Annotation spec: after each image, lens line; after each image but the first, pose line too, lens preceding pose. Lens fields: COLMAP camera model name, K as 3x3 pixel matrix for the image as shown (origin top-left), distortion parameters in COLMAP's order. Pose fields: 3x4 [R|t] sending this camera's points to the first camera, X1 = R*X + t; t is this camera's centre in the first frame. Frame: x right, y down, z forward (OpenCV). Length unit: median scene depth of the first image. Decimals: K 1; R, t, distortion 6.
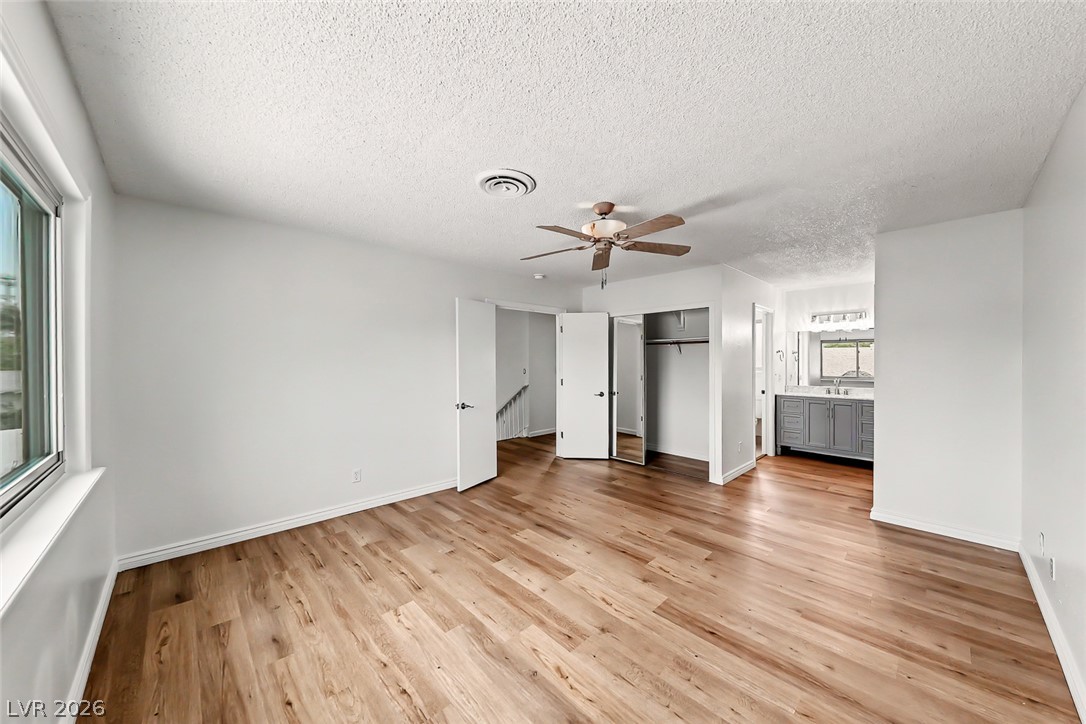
lens RADIAL K [[379.5, 0, 543.0], [0, 379.5, 362.0], [0, 0, 1]] dist [0.000264, 0.000010]
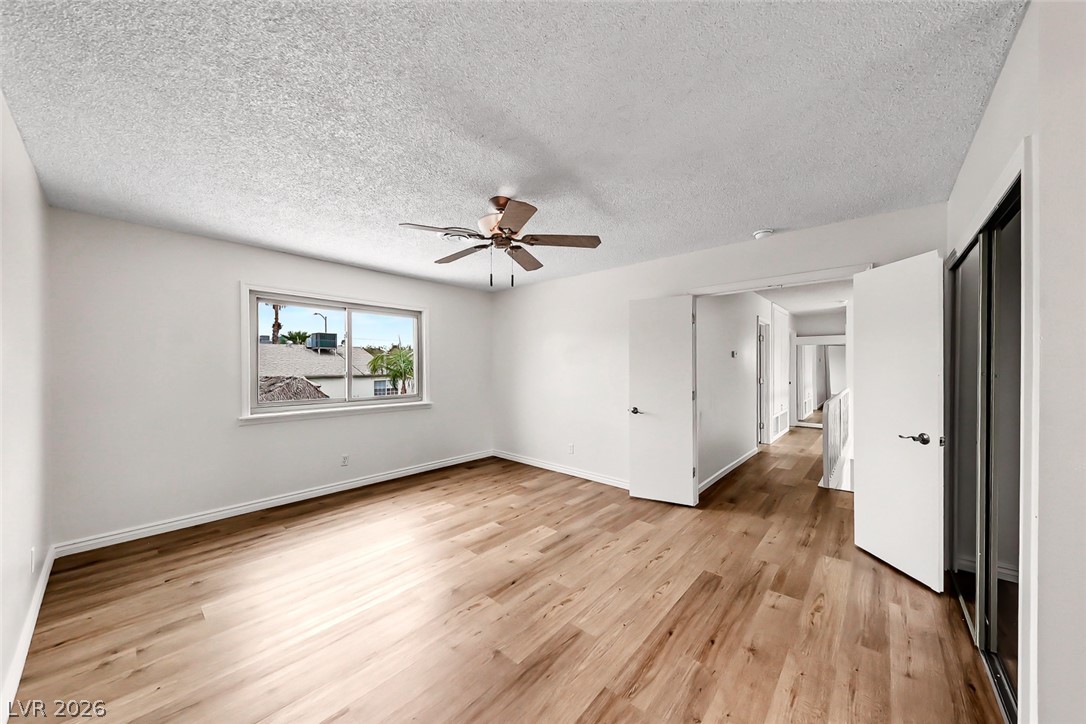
lens RADIAL K [[379.5, 0, 543.0], [0, 379.5, 362.0], [0, 0, 1]] dist [0.000264, 0.000010]
pose [[0.079059, -0.005105, -0.996857, 0.976462], [-0.003595, 0.999979, -0.005406, -0.006417], [0.996863, 0.004011, 0.079039, 0.886000]]
